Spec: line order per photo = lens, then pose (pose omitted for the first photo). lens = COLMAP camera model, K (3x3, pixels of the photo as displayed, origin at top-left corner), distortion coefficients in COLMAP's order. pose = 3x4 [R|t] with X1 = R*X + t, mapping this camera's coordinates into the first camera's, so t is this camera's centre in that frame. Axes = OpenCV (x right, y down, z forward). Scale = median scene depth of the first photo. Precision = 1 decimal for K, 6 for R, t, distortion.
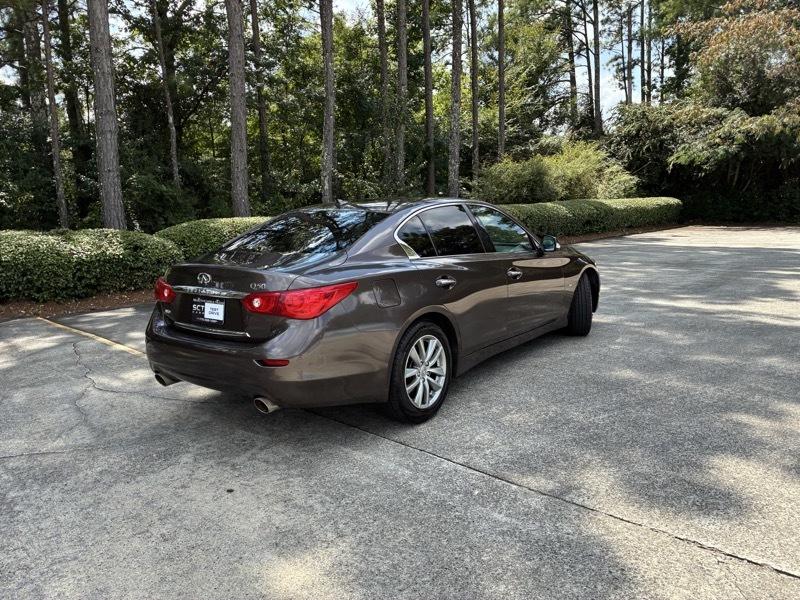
lens RADIAL K [[604.5, 0, 401.4], [0, 604.5, 295.2], [0, 0, 1]] dist [0.046875, -0.062173]
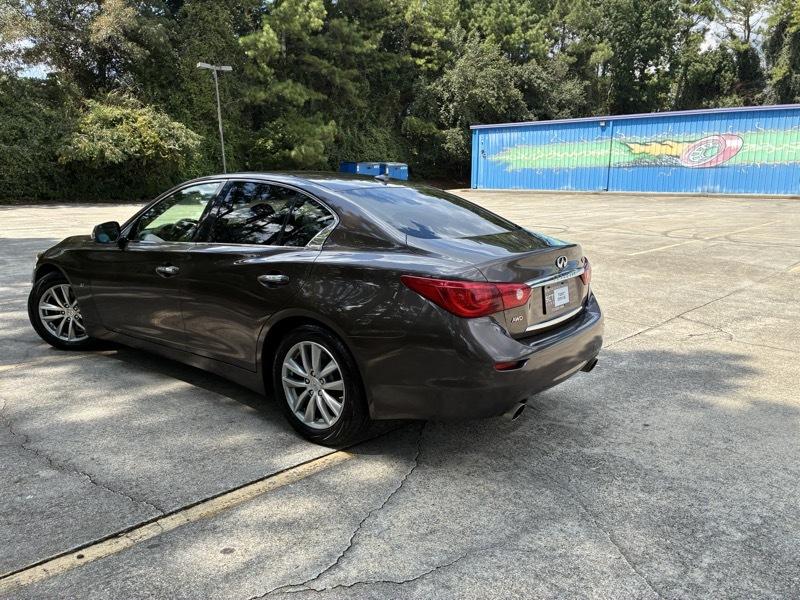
lens RADIAL K [[604.5, 0, 411.7], [0, 604.5, 303.8], [0, 0, 1]] dist [0.046875, -0.062173]
pose [[-0.004208, -0.166176, 0.986087, -1.110755], [0.128984, 0.977768, 0.165325, -0.130903], [-0.991638, 0.127885, 0.017319, 1.102702]]
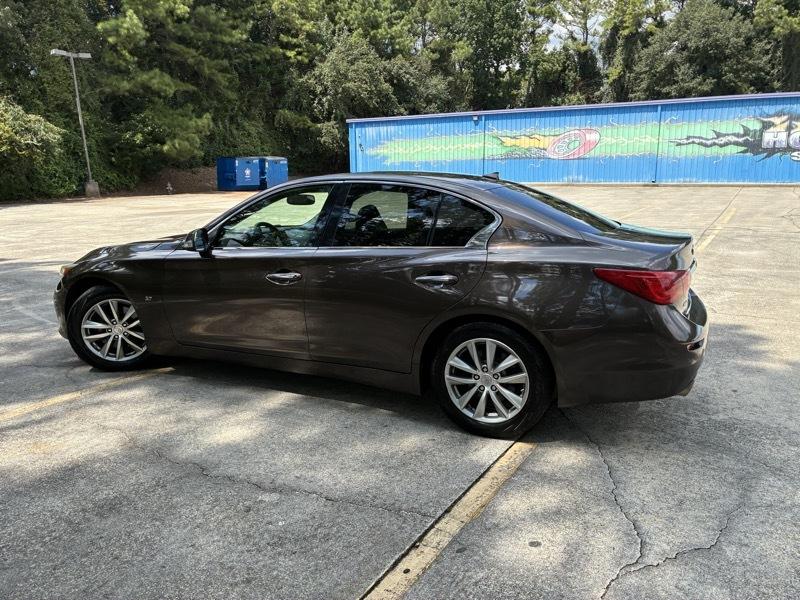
lens RADIAL K [[604.5, 0, 410.3], [0, 604.5, 296.7], [0, 0, 1]] dist [0.046875, -0.062173]
pose [[-0.230401, -0.159103, 0.960001, -1.083886], [0.148205, 0.969297, 0.196212, -0.198146], [-0.961744, 0.187484, -0.199747, 1.509267]]
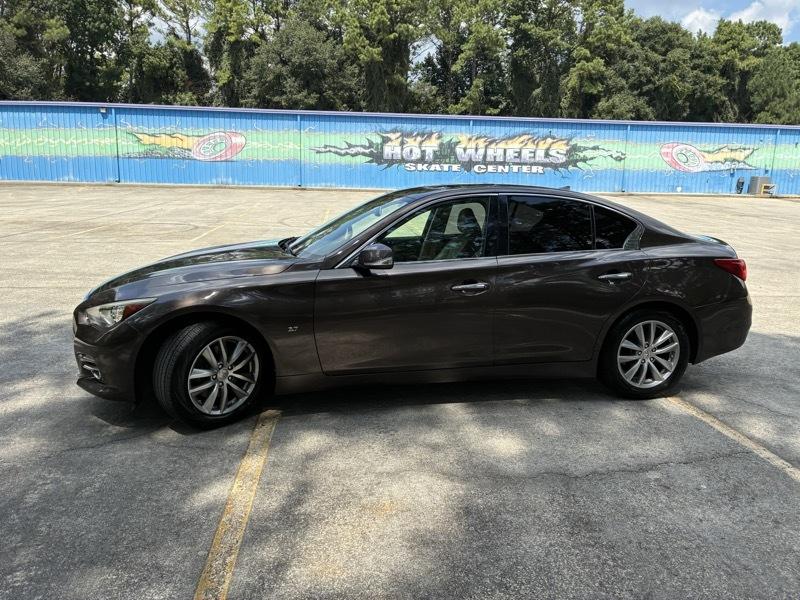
lens RADIAL K [[604.5, 0, 411.0], [0, 604.5, 290.6], [0, 0, 1]] dist [0.046875, -0.062173]
pose [[-0.768786, -0.098478, 0.631878, -0.661257], [0.095340, 0.959381, 0.265517, -0.332054], [-0.632359, 0.264369, -0.728170, 2.264953]]
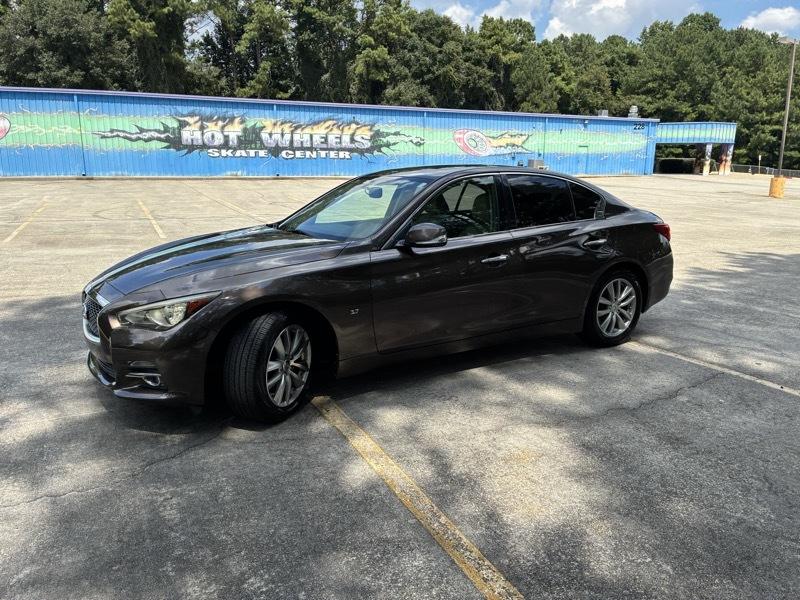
lens RADIAL K [[604.5, 0, 409.5], [0, 604.5, 298.5], [0, 0, 1]] dist [0.046875, -0.062173]
pose [[-0.938629, -0.042933, 0.342247, -0.350305], [0.076105, 0.941994, 0.326888, -0.362961], [-0.336429, 0.332873, -0.880915, 2.499228]]
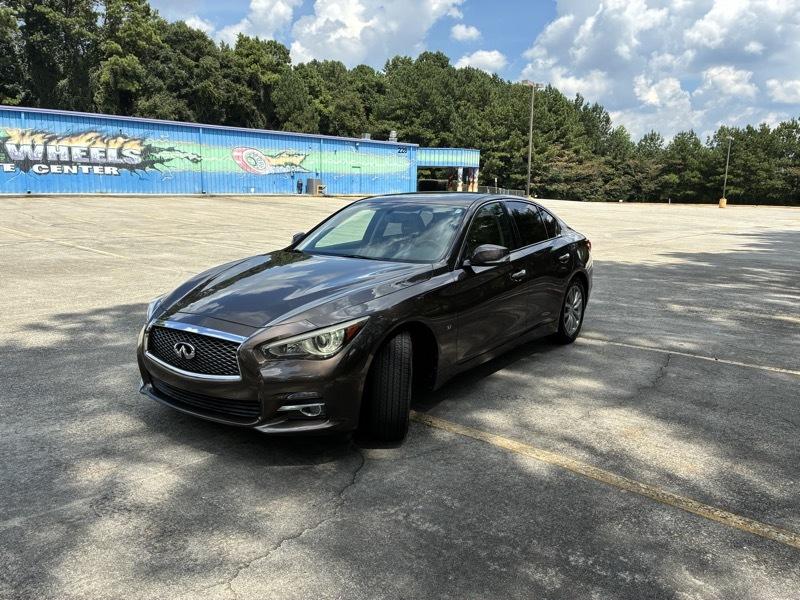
lens RADIAL K [[604.5, 0, 405.2], [0, 604.5, 288.0], [0, 0, 1]] dist [0.046875, -0.062173]
pose [[-0.999018, 0.028365, -0.034049, 0.138873], [0.016746, 0.952989, 0.302542, -0.416418], [0.041030, 0.301674, -0.952528, 2.656343]]
